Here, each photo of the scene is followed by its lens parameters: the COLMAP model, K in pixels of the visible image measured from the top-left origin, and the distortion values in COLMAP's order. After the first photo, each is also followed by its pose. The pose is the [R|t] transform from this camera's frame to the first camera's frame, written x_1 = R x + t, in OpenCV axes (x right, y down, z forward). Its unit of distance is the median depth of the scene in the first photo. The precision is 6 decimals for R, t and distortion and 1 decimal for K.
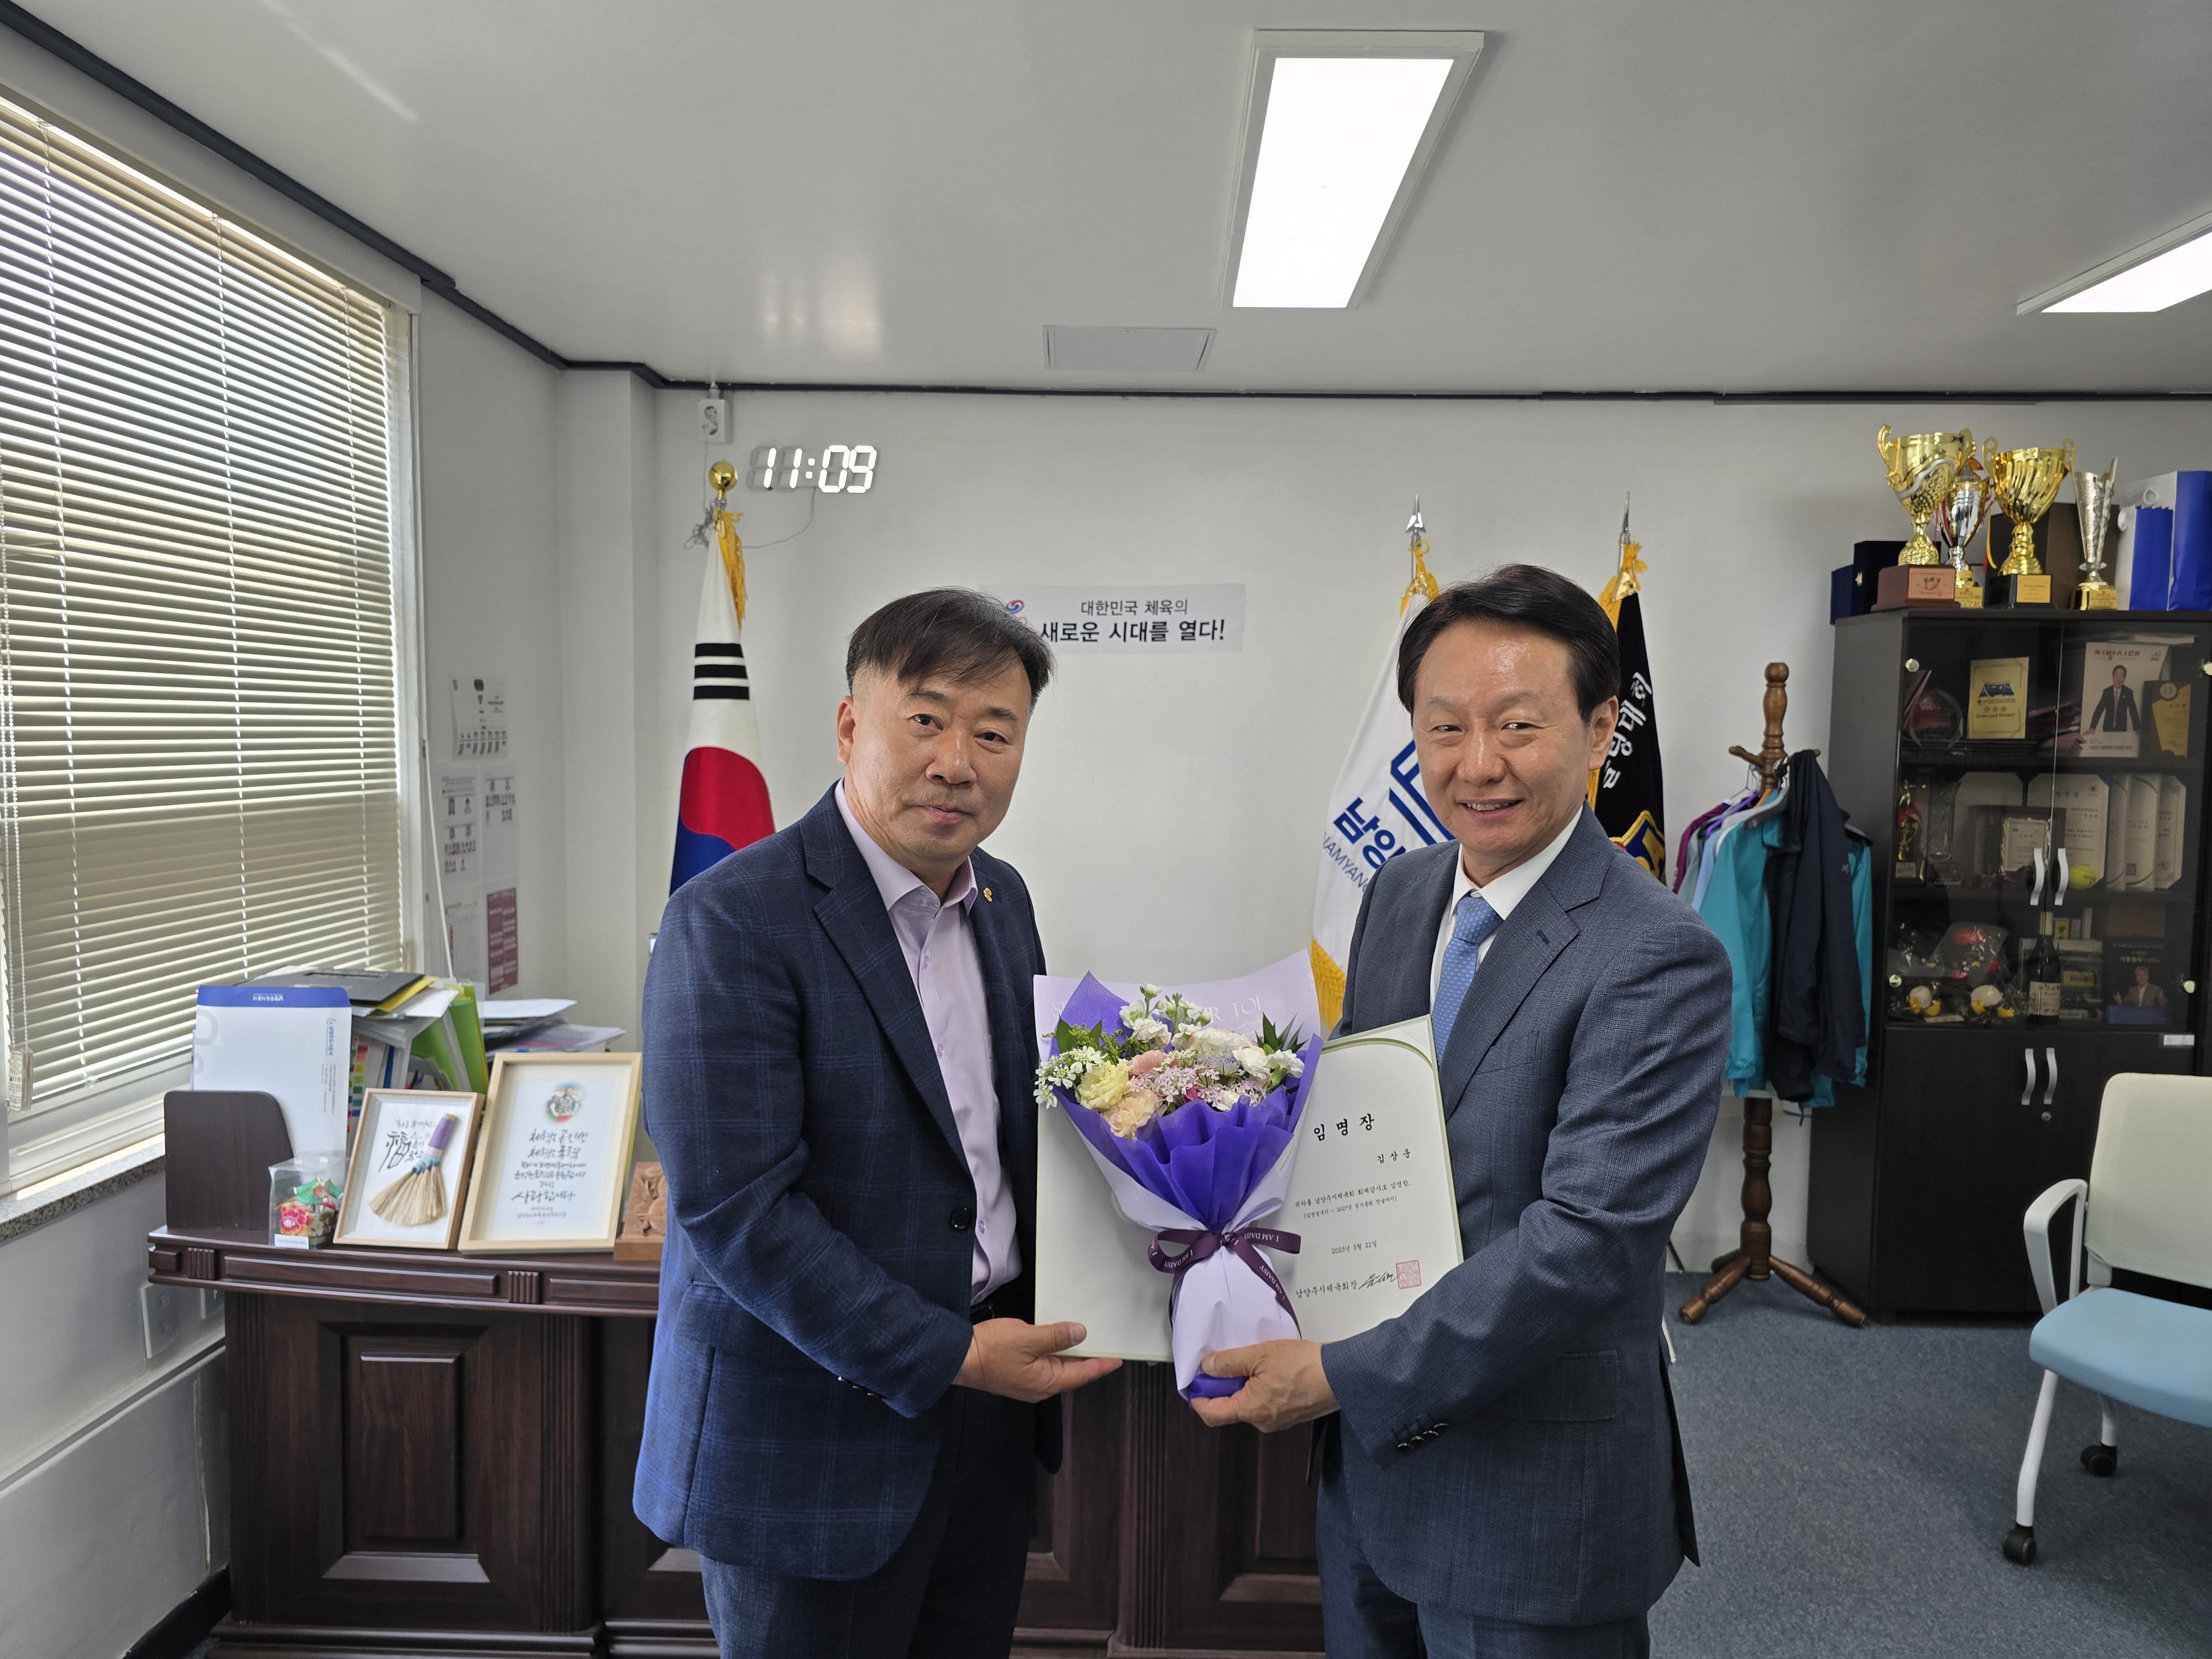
lens RADIAL K [[1482.0, 0, 1120.0], [0, 1482.0, 834.5], [0, 0, 1]] dist [0.040915, -0.042019]
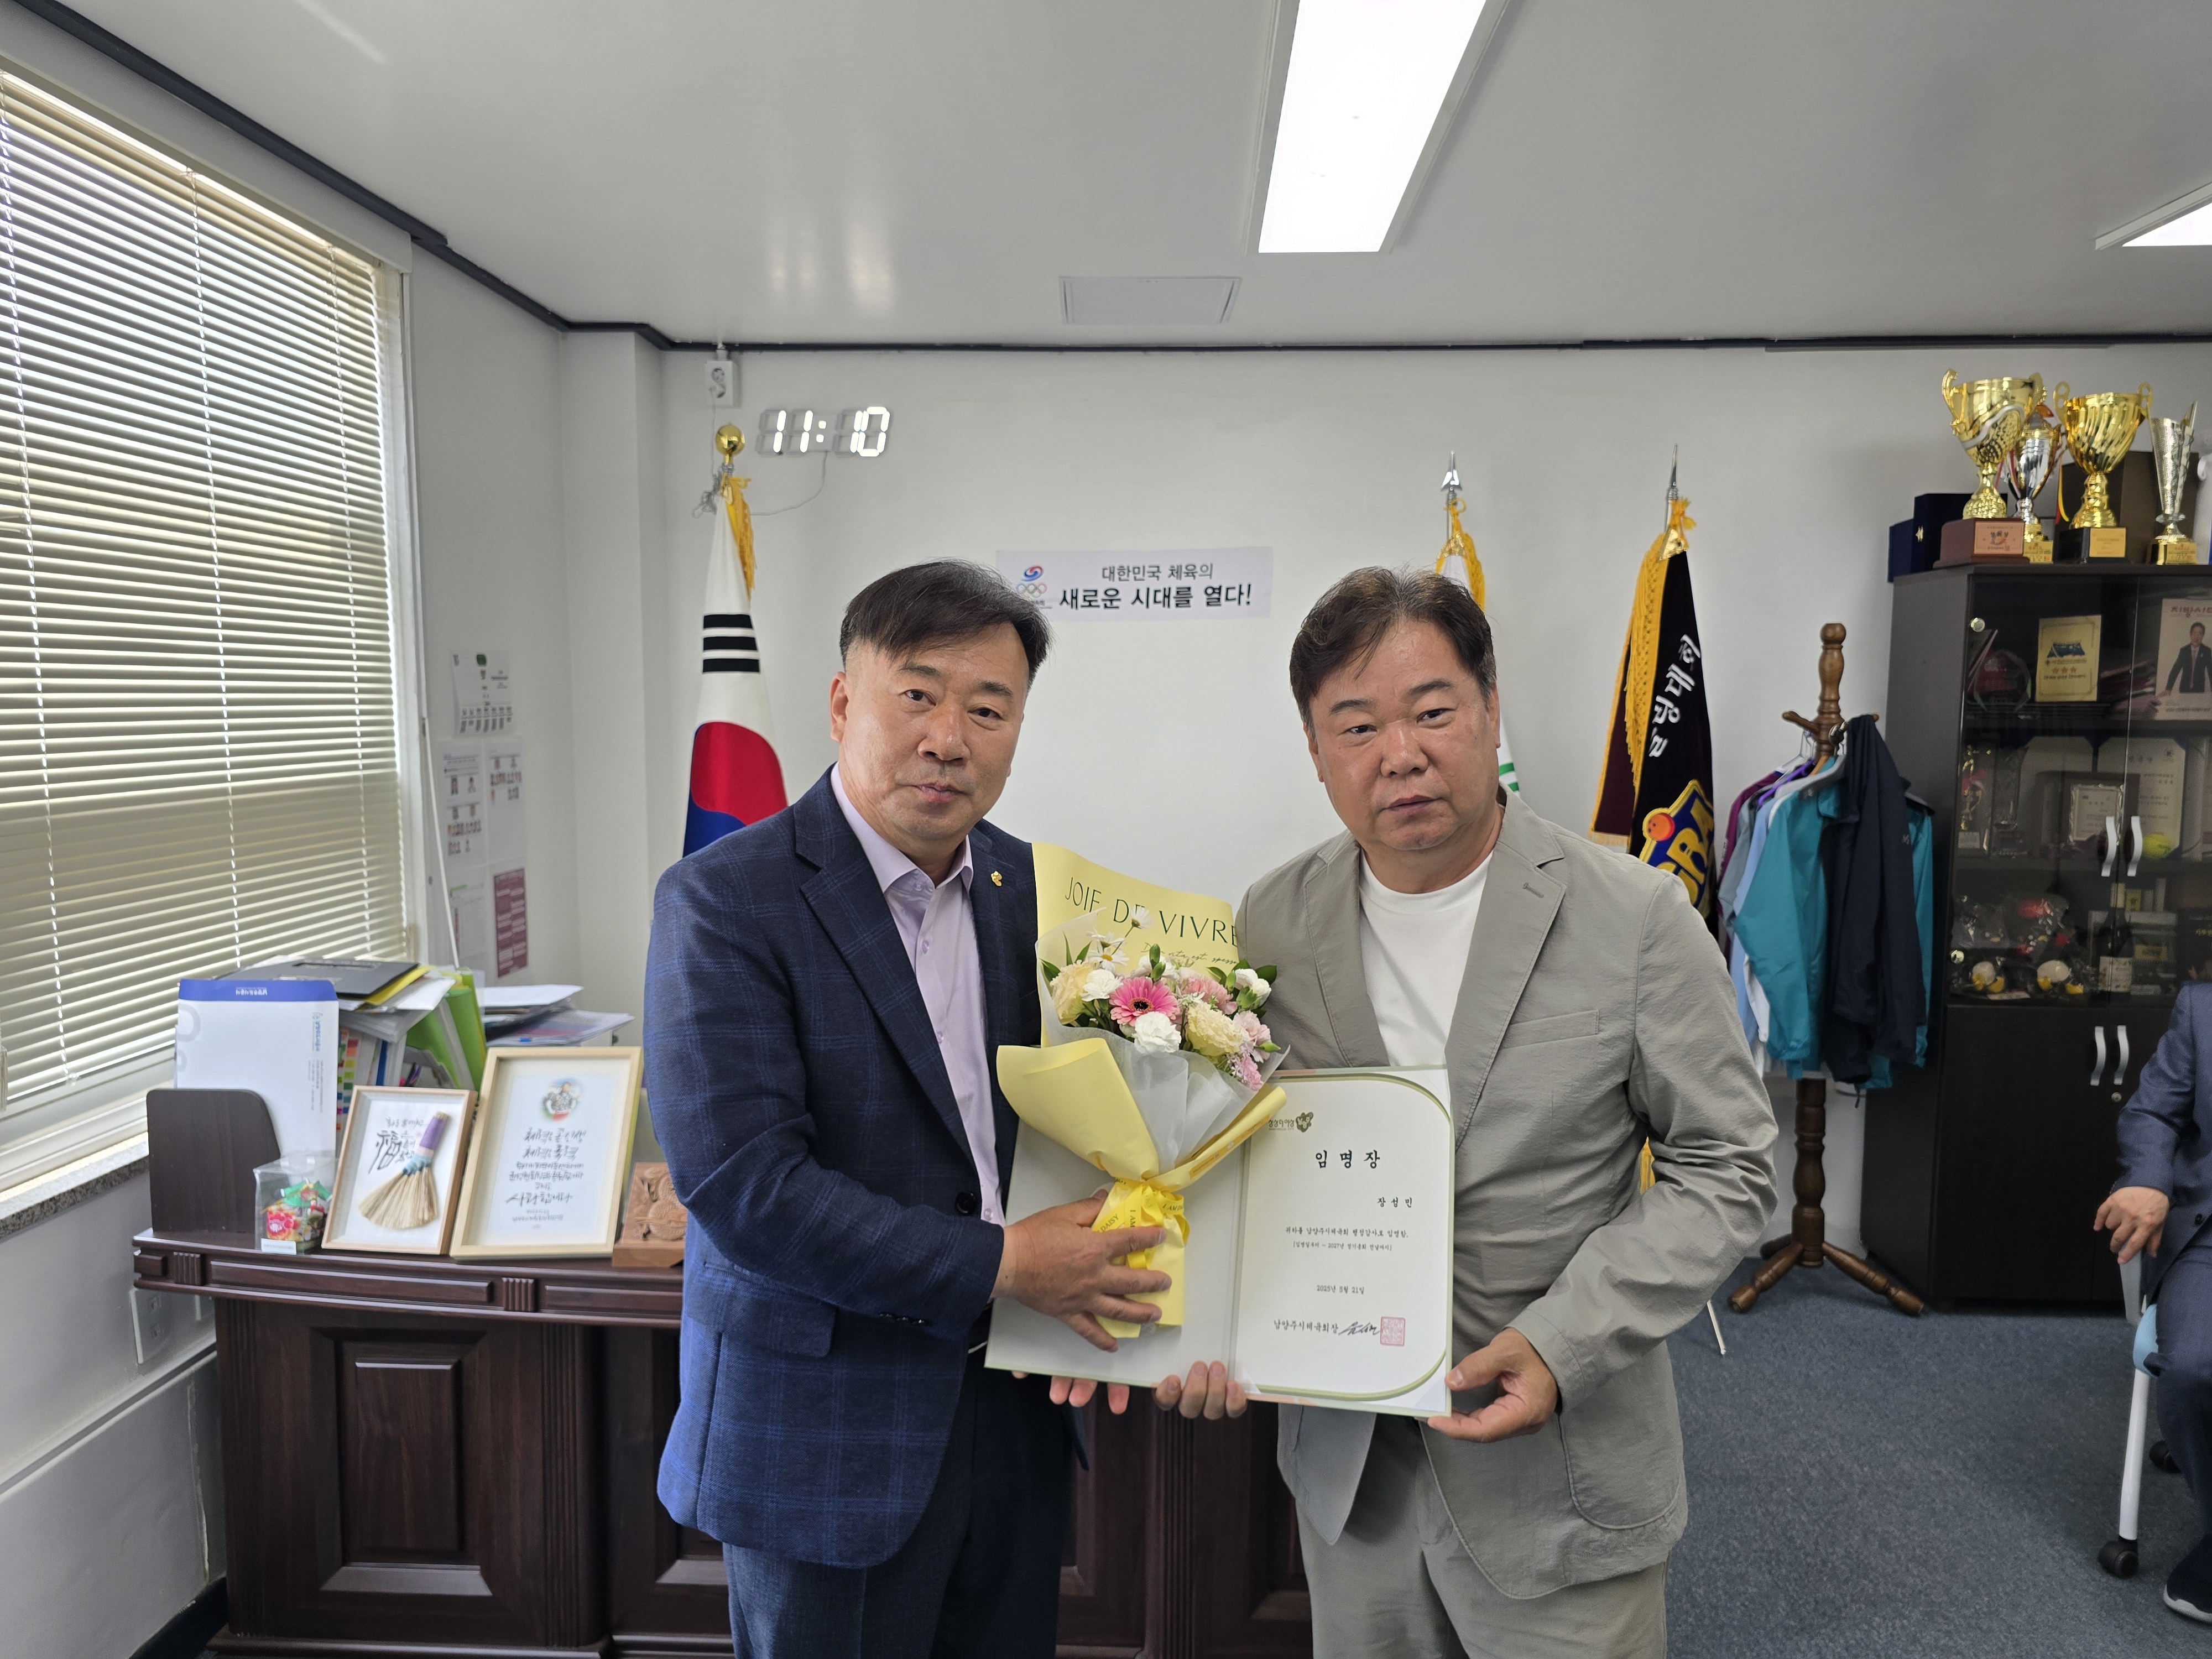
lens RADIAL K [[1477.7, 0, 1114.5], [0, 1477.7, 831.8], [0, 0, 1]] dist [0.038939, -0.040849]
pose [[0.999731, -0.006635, -0.022216, 0.002202], [0.007108, 0.999749, 0.021265, -0.005768], [0.022069, -0.021417, 0.999527, 0.039177]]
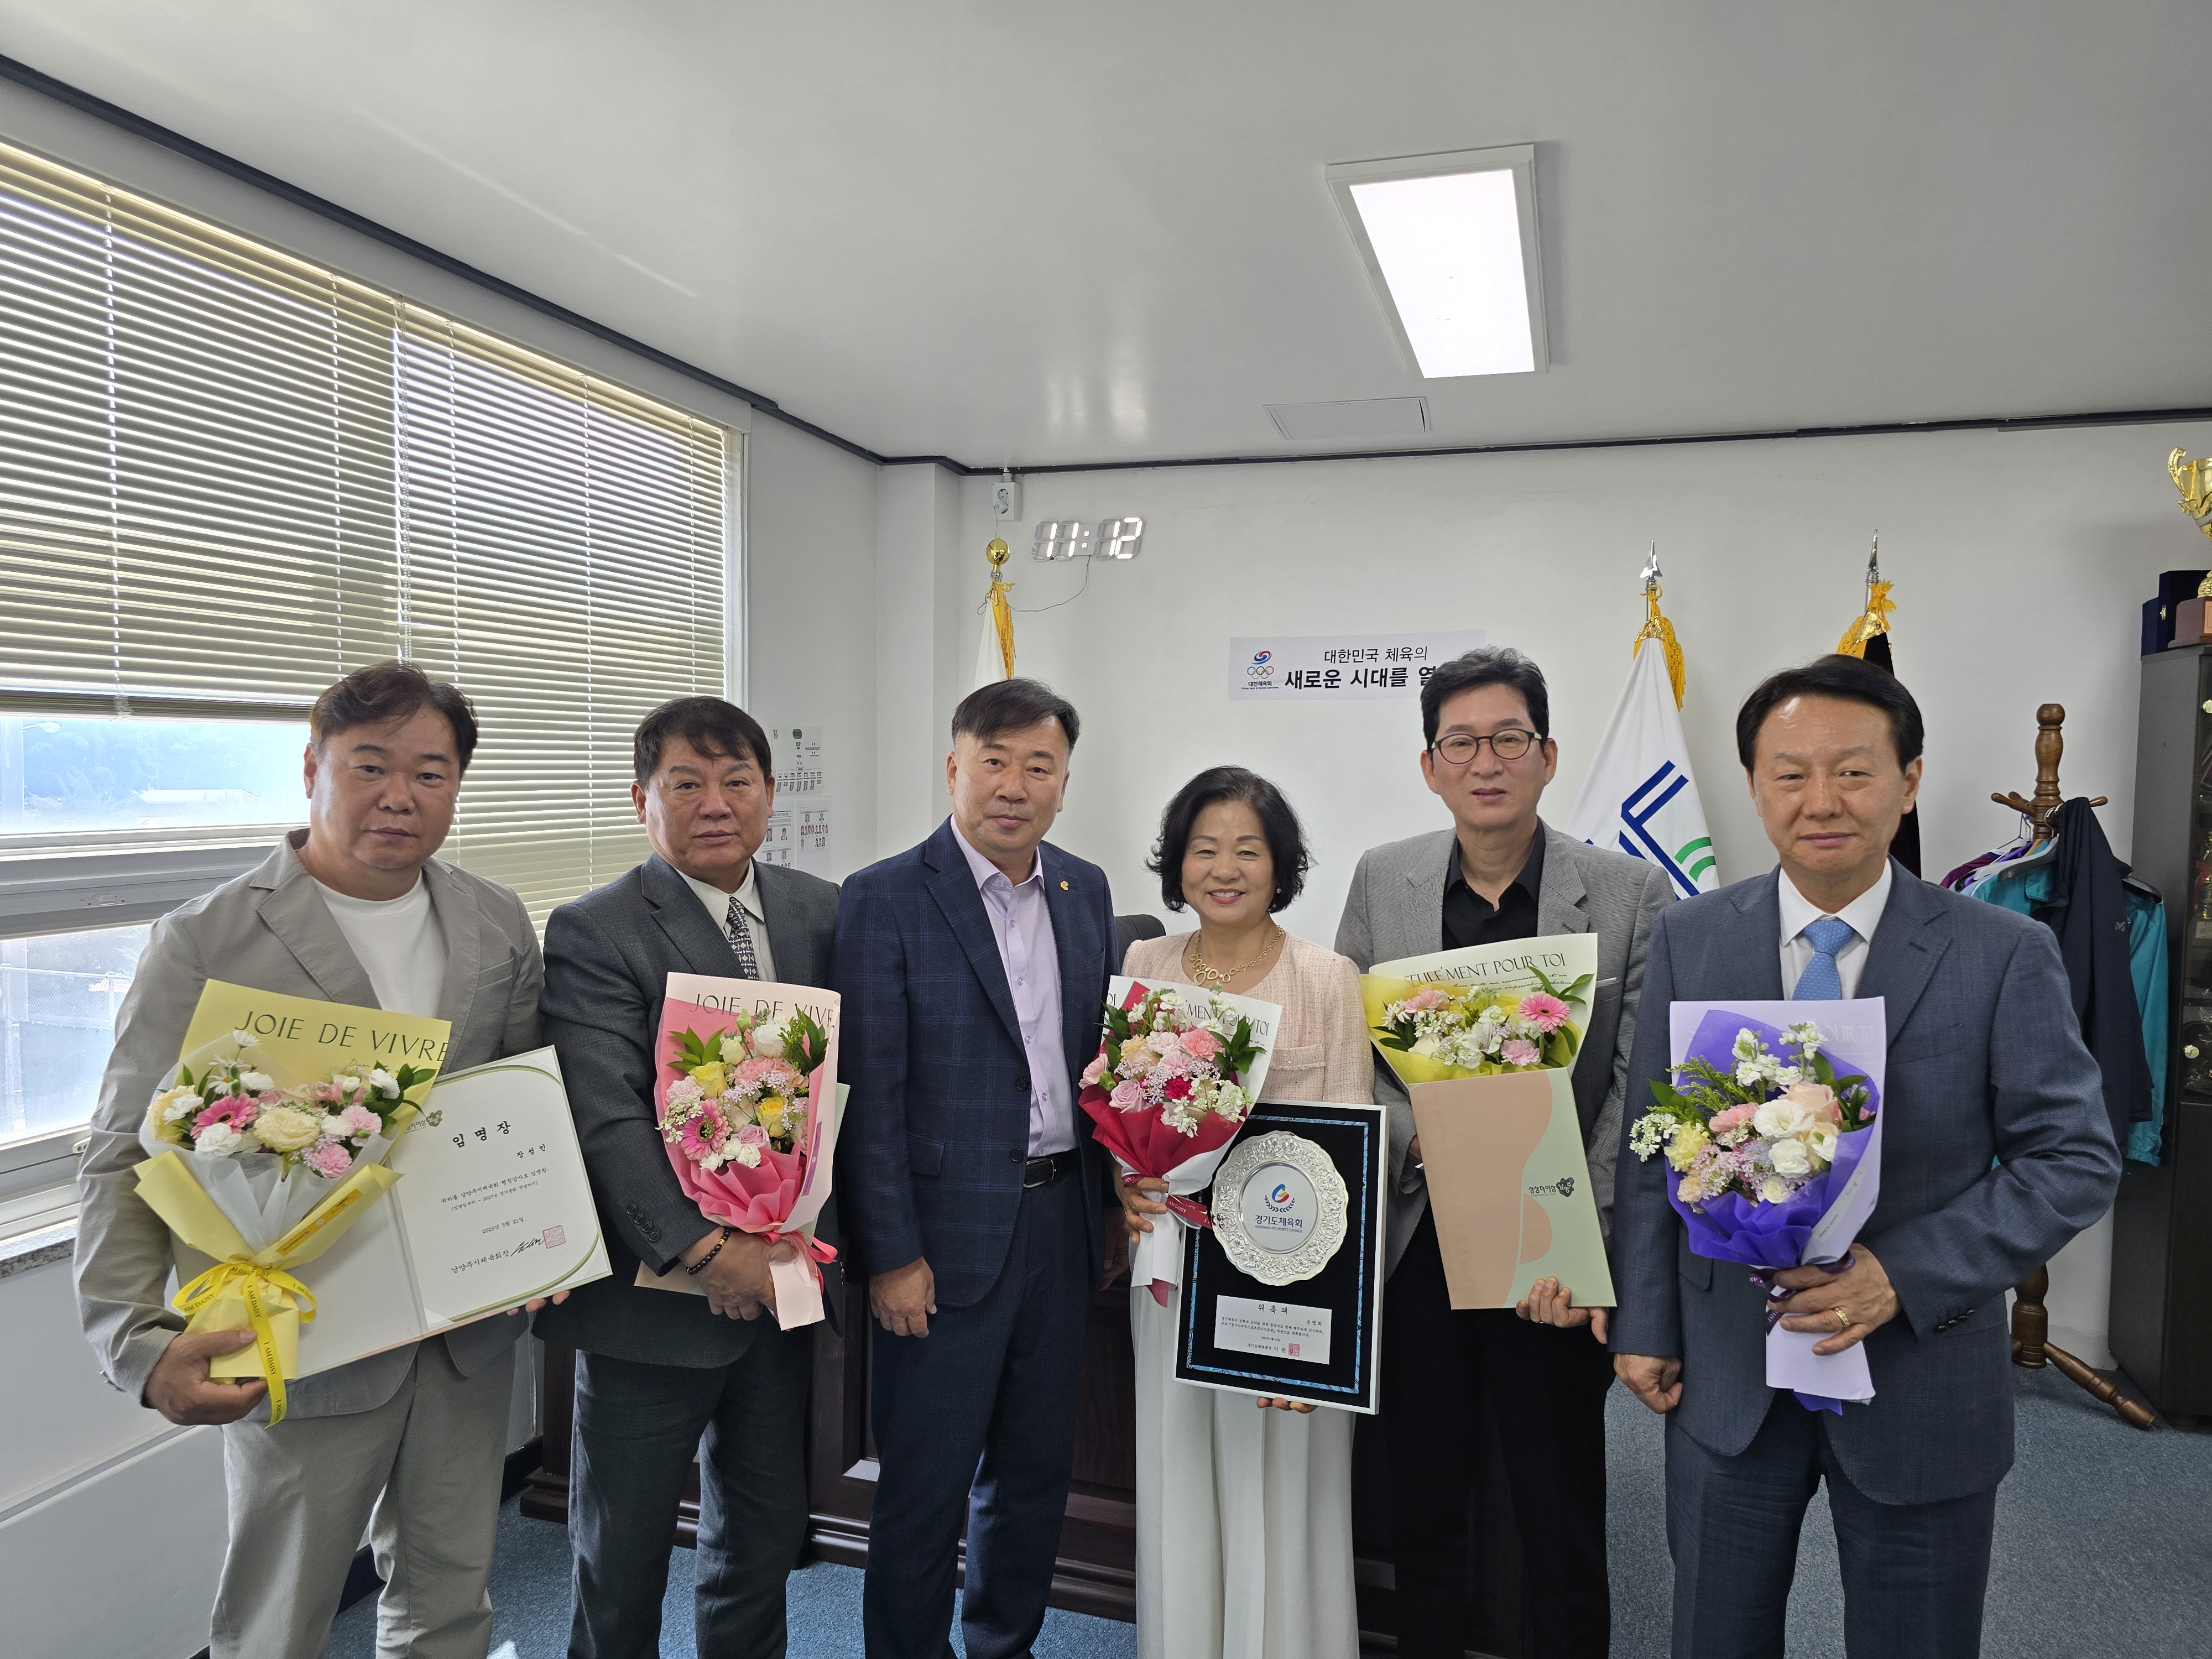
lens RADIAL K [[1468.5, 0, 1117.8], [0, 1468.5, 828.4], [0, 0, 1]] dist [0.057228, -0.054401]
pose [[0.959776, 0.015218, -0.280355, 0.144927], [-0.022527, 0.999485, -0.022866, -0.002579], [0.279862, 0.028262, 0.959624, -0.061374]]
